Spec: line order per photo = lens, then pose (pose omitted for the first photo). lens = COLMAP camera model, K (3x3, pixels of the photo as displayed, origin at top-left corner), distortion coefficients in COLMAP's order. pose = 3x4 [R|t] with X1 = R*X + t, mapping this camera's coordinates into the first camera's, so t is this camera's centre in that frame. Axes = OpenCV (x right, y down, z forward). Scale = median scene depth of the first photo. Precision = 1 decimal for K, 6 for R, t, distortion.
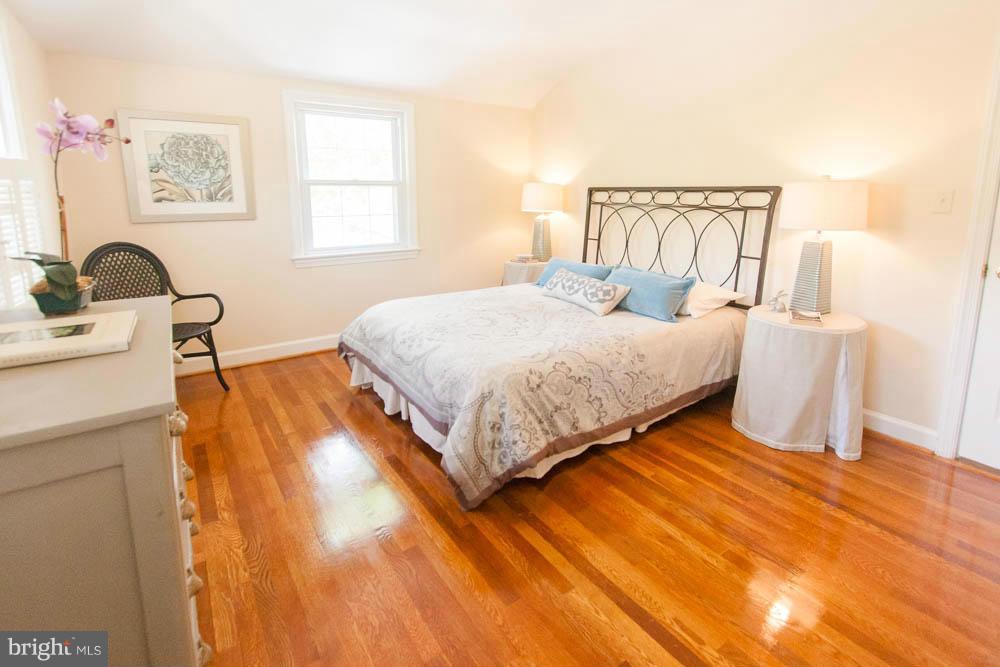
lens RADIAL K [[481.2, 0, 498.5], [0, 481.2, 269.7], [0, 0, 1]] dist [0.014718, -0.007125]
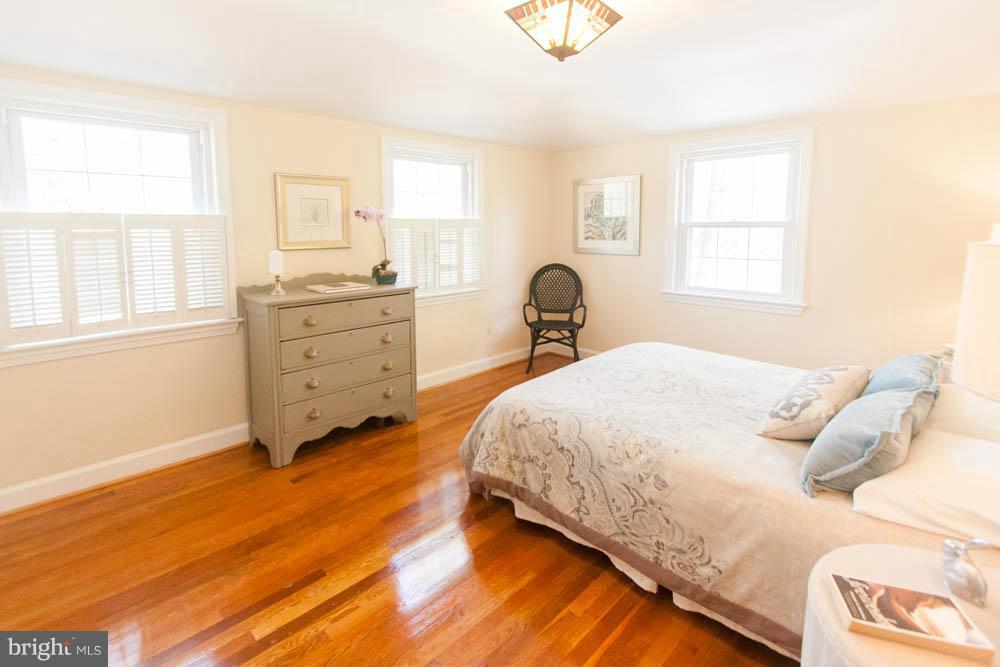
lens RADIAL K [[481.2, 0, 498.5], [0, 481.2, 269.7], [0, 0, 1]] dist [0.014718, -0.007125]
pose [[0.184119, 0.092364, -0.978555, 0.892937], [-0.153700, 0.986033, 0.064151, -0.128740], [0.970812, 0.138592, 0.195743, 0.585897]]
